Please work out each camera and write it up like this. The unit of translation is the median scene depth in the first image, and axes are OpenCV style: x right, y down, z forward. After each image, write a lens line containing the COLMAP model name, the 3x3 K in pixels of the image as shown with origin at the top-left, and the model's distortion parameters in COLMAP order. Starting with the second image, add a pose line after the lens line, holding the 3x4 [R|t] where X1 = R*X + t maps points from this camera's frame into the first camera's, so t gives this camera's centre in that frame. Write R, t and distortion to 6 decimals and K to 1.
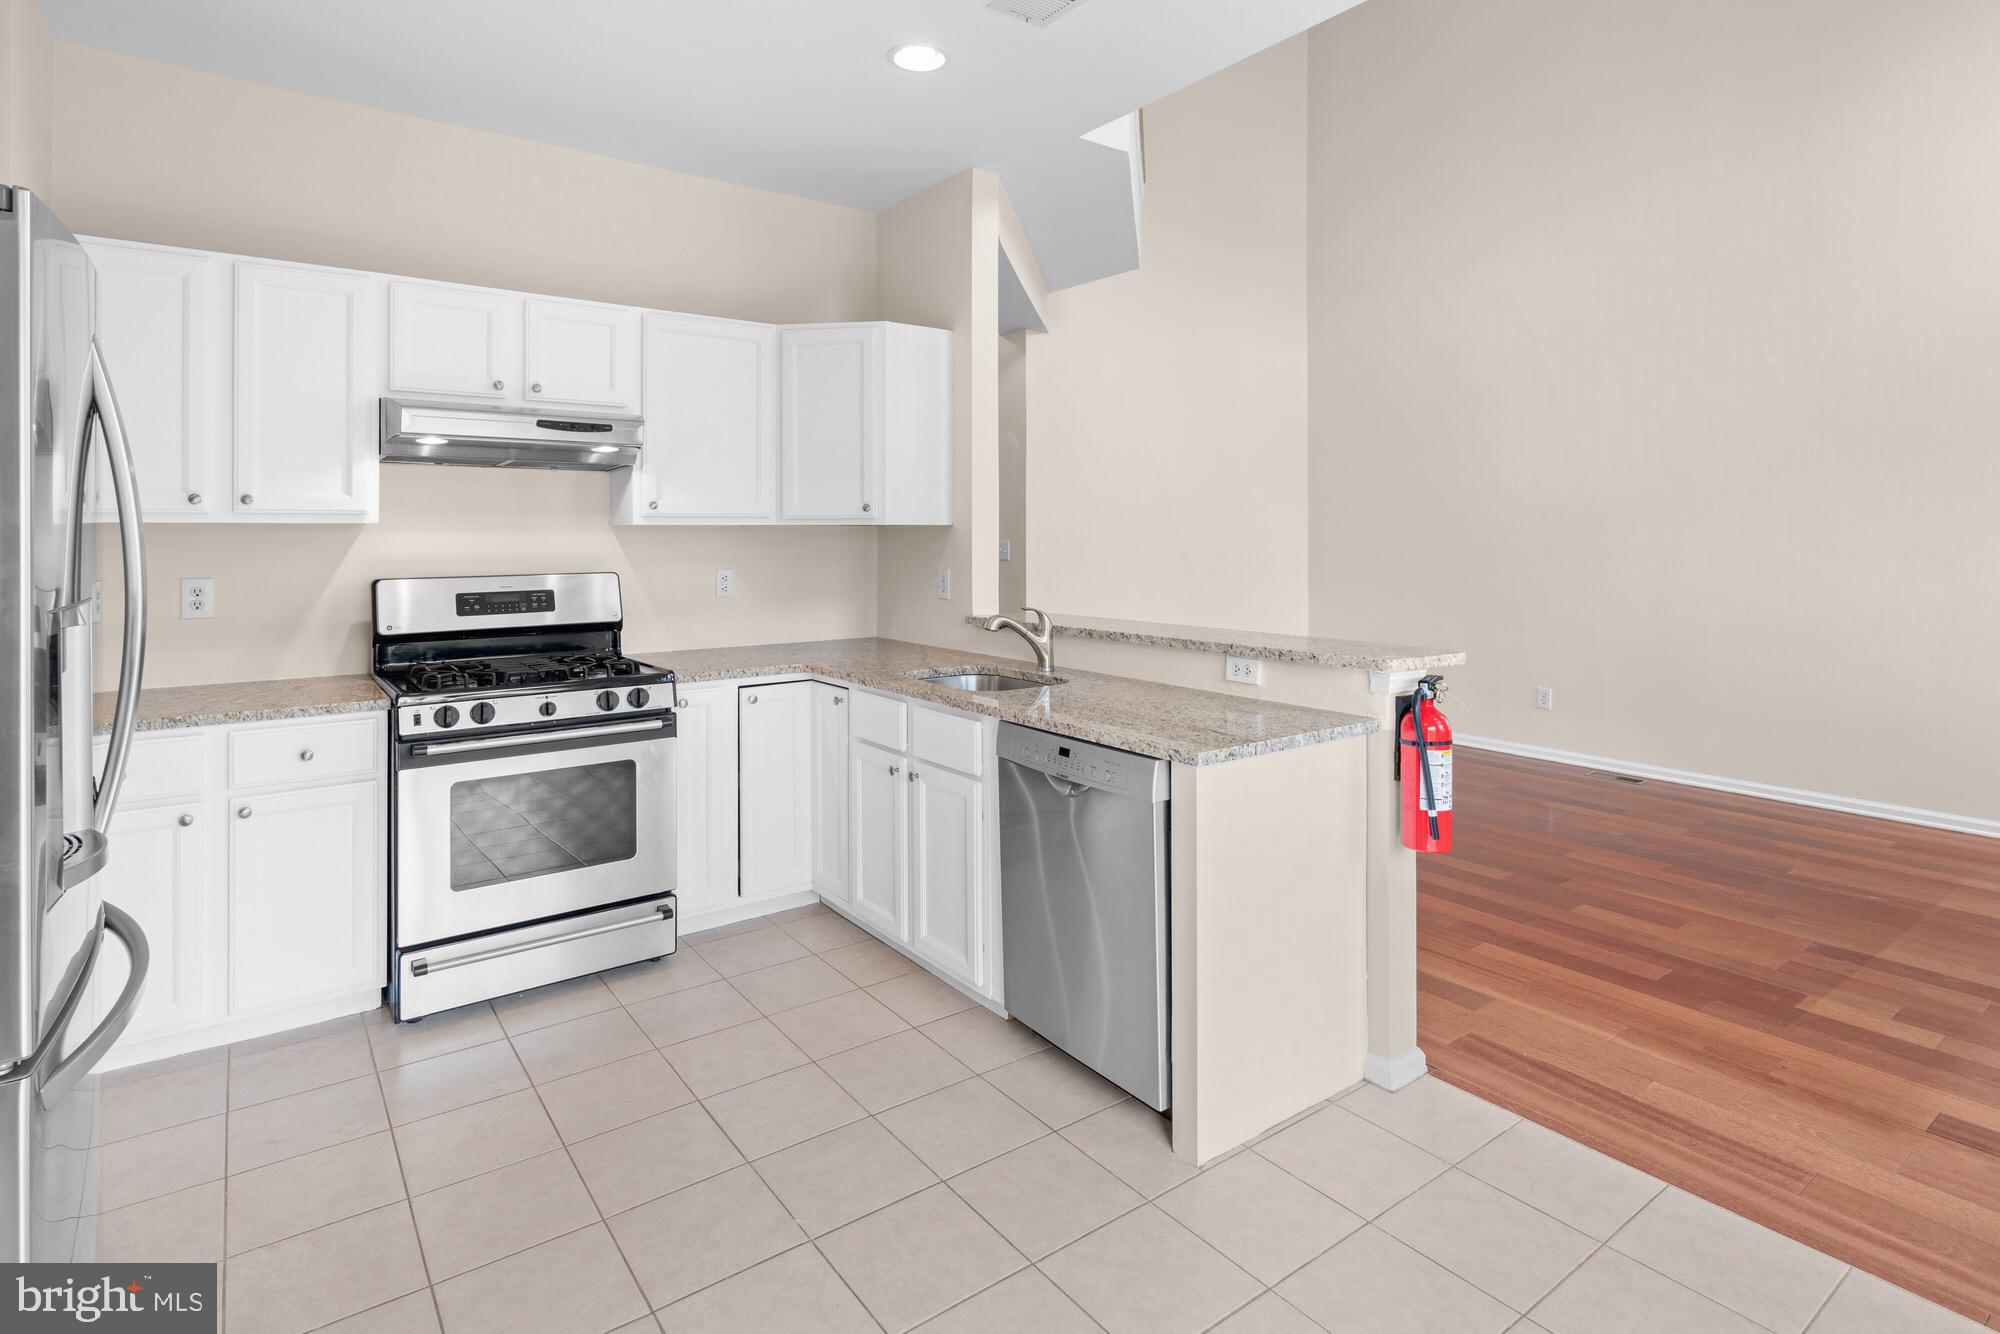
lens RADIAL K [[1027.4, 0, 1002.8], [0, 1027.4, 529.6], [0, 0, 1]] dist [0.003528, 0.000044]
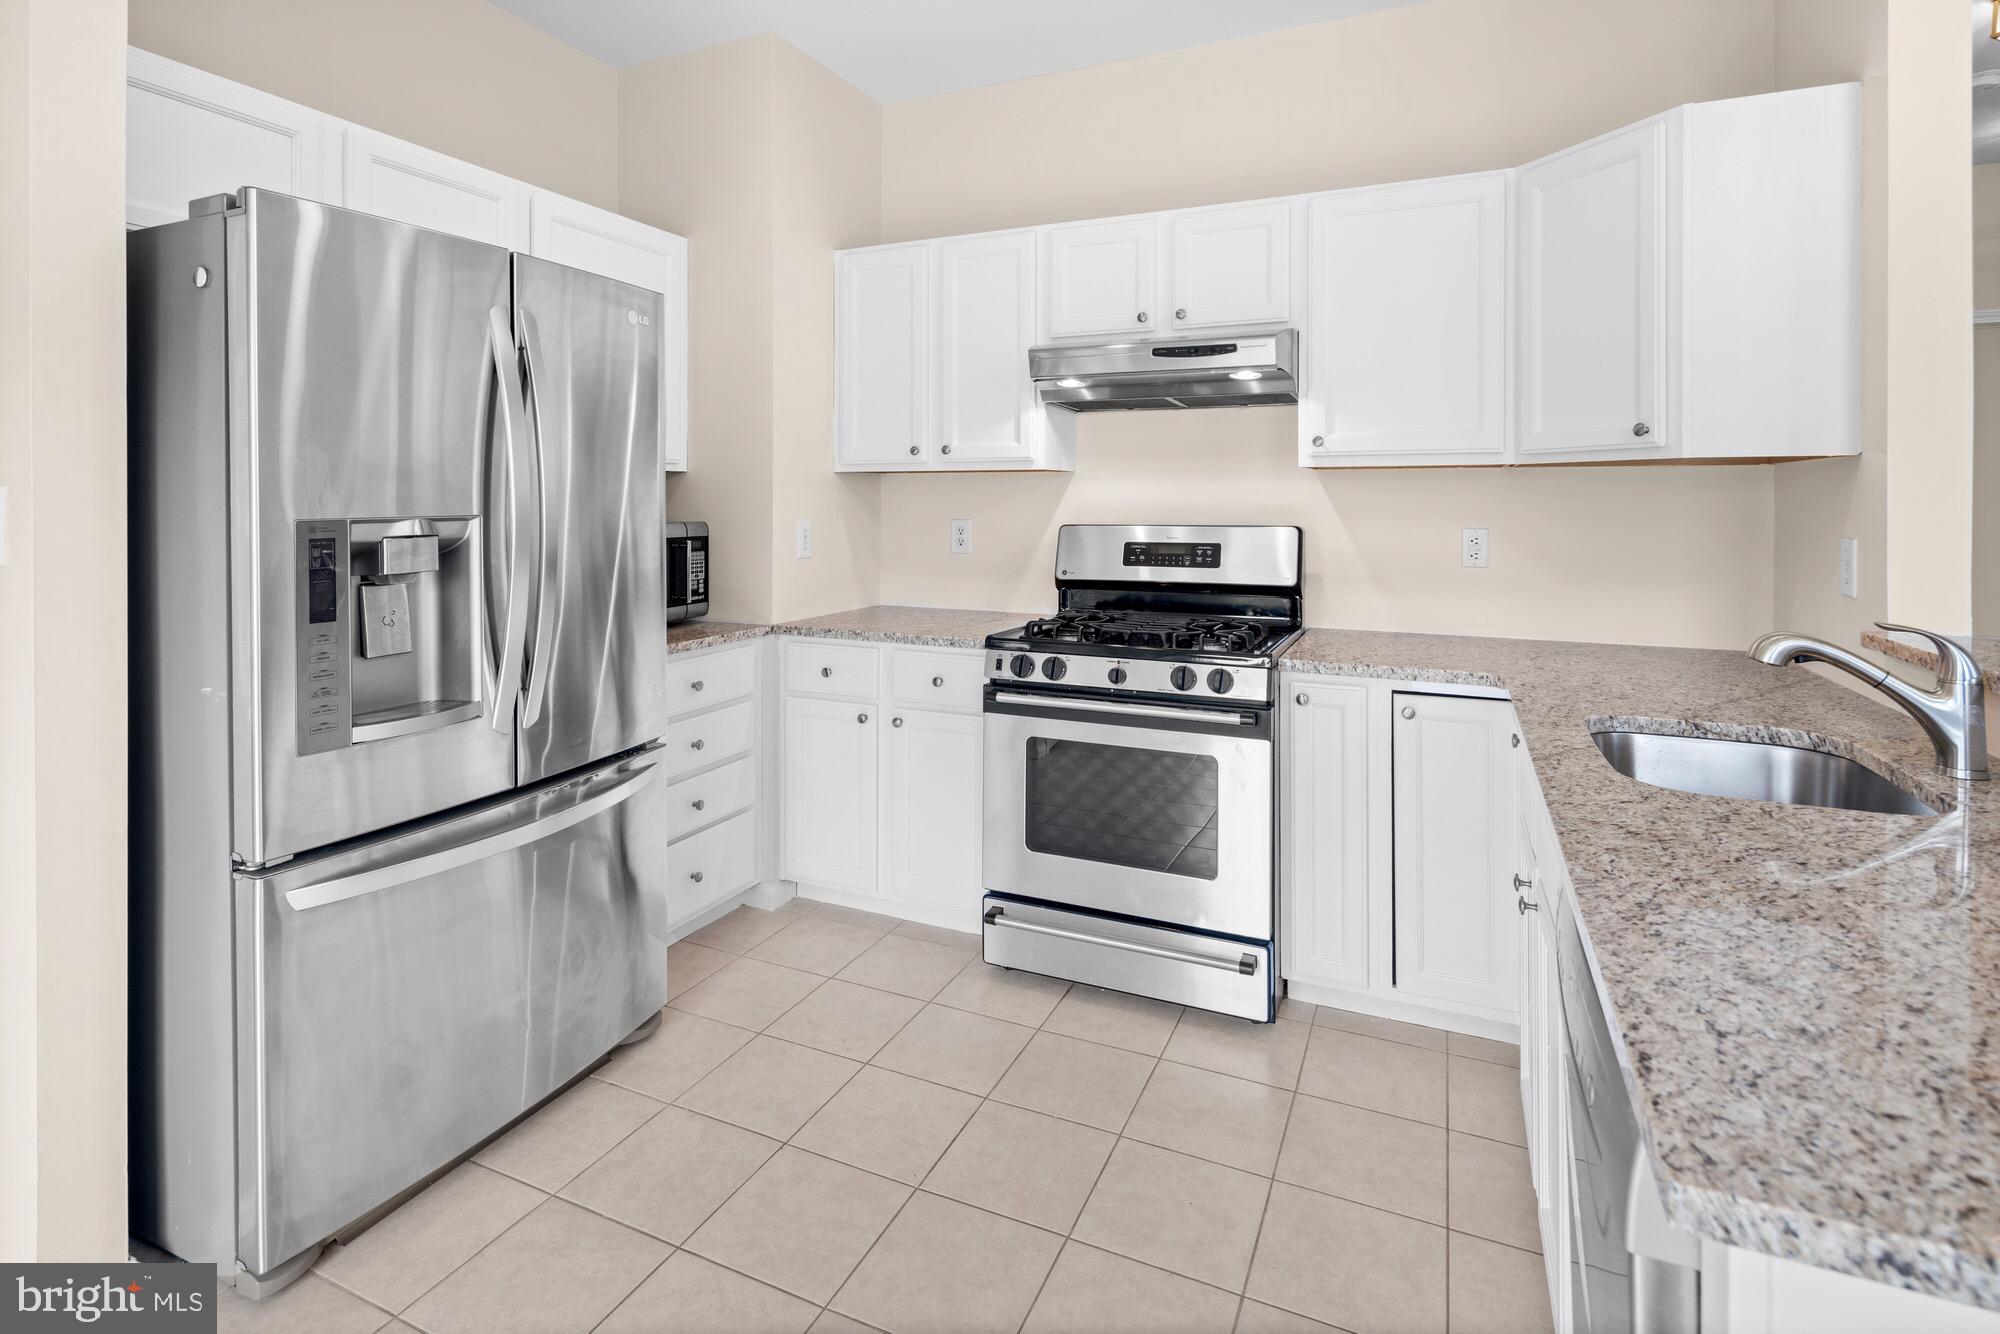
lens RADIAL K [[980.1, 0, 994.3], [0, 980.1, 506.0], [0, 0, 1]] dist [-0.000867, -0.001892]
pose [[0.481971, 0.007876, -0.876152, 0.210210], [-0.000226, 0.999961, 0.008864, 0.020213], [0.876187, -0.004075, 0.481954, 0.452275]]
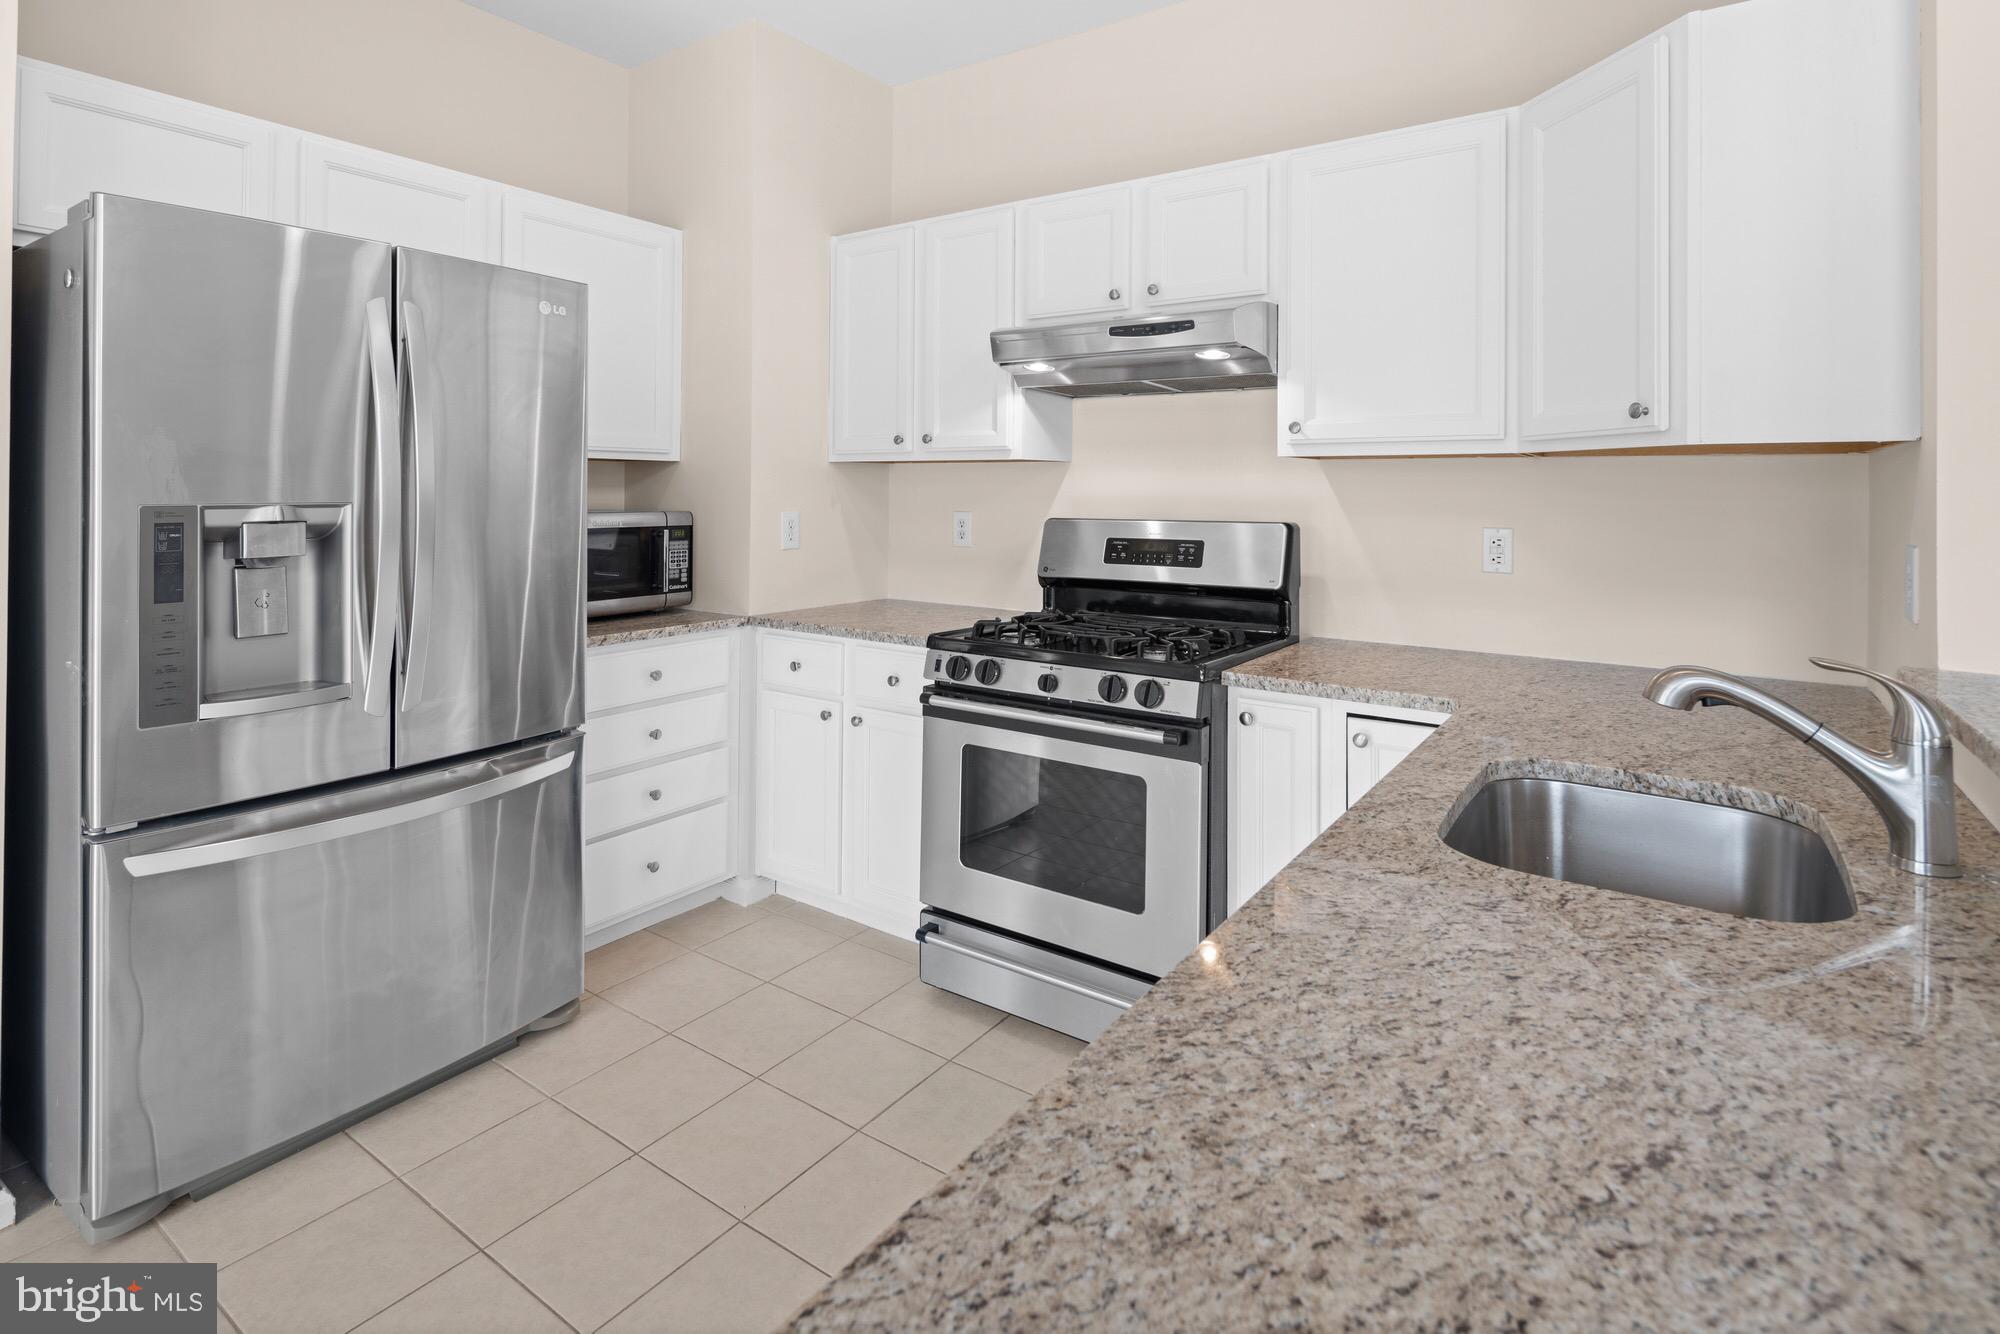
lens RADIAL K [[989.6, 0, 995.5], [0, 989.6, 487.5], [0, 0, 1]] dist [-0.001157, -0.001459]
pose [[0.316062, 0.001021, -0.948738, 0.248760], [-0.006387, 0.999979, -0.001051, 0.020107], [0.948717, 0.006392, 0.316062, 0.637115]]
